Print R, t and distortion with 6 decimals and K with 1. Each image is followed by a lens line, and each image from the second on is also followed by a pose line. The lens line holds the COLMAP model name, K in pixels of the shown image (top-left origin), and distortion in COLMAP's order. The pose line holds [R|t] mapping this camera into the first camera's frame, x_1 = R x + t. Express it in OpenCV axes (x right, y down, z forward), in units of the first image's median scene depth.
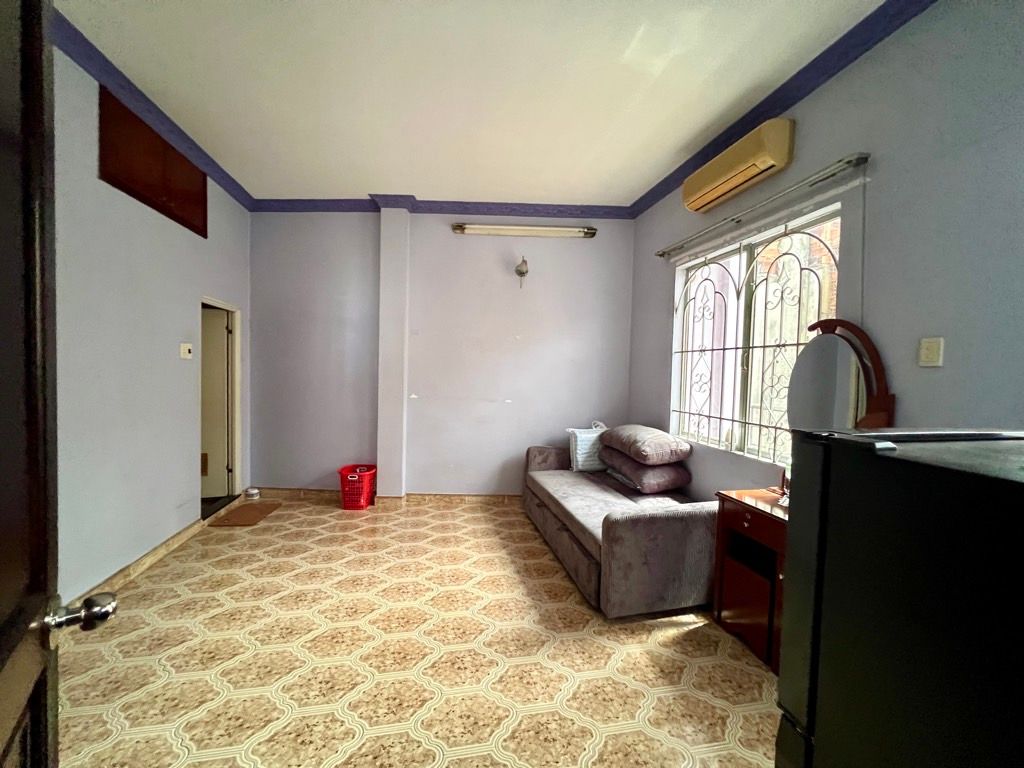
lens RADIAL K [[410.9, 0, 510.9], [0, 410.9, 383.0], [0, 0, 1]] dist [0.002176, 0.000003]
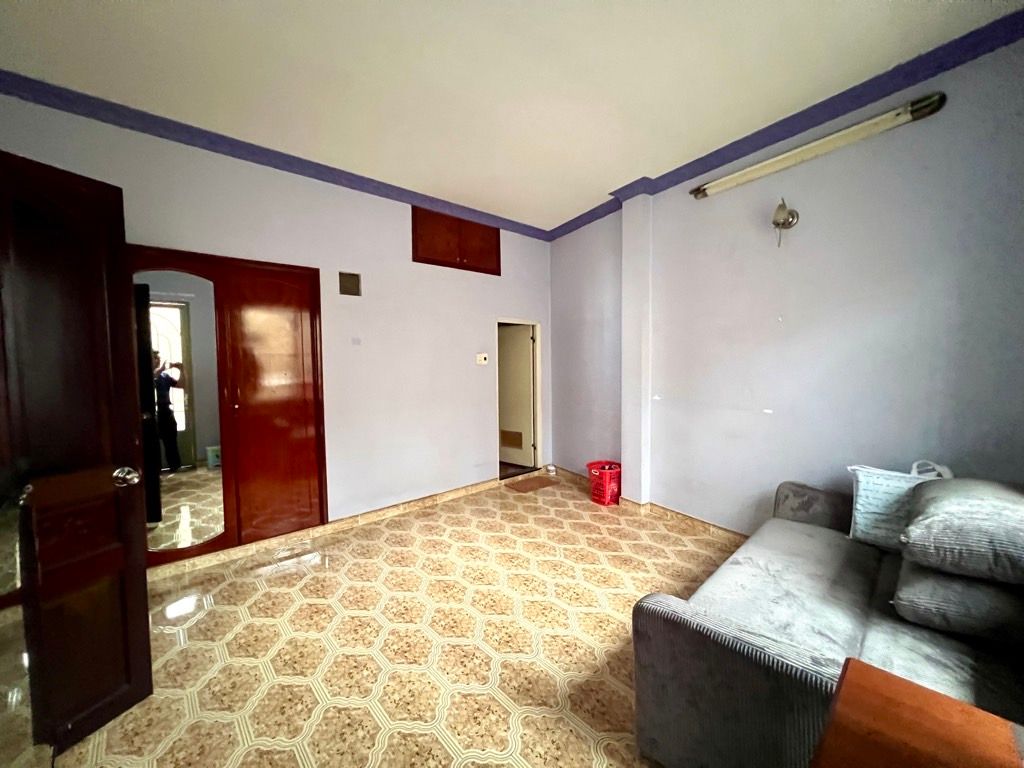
lens RADIAL K [[410.9, 0, 508.6], [0, 410.9, 380.5], [0, 0, 1]] dist [0.002176, 0.000003]
pose [[0.519218, 0.011979, -0.854558, 0.428669], [-0.003997, 0.999925, 0.011588, -0.016351], [0.854632, -0.002601, 0.519227, 0.295746]]
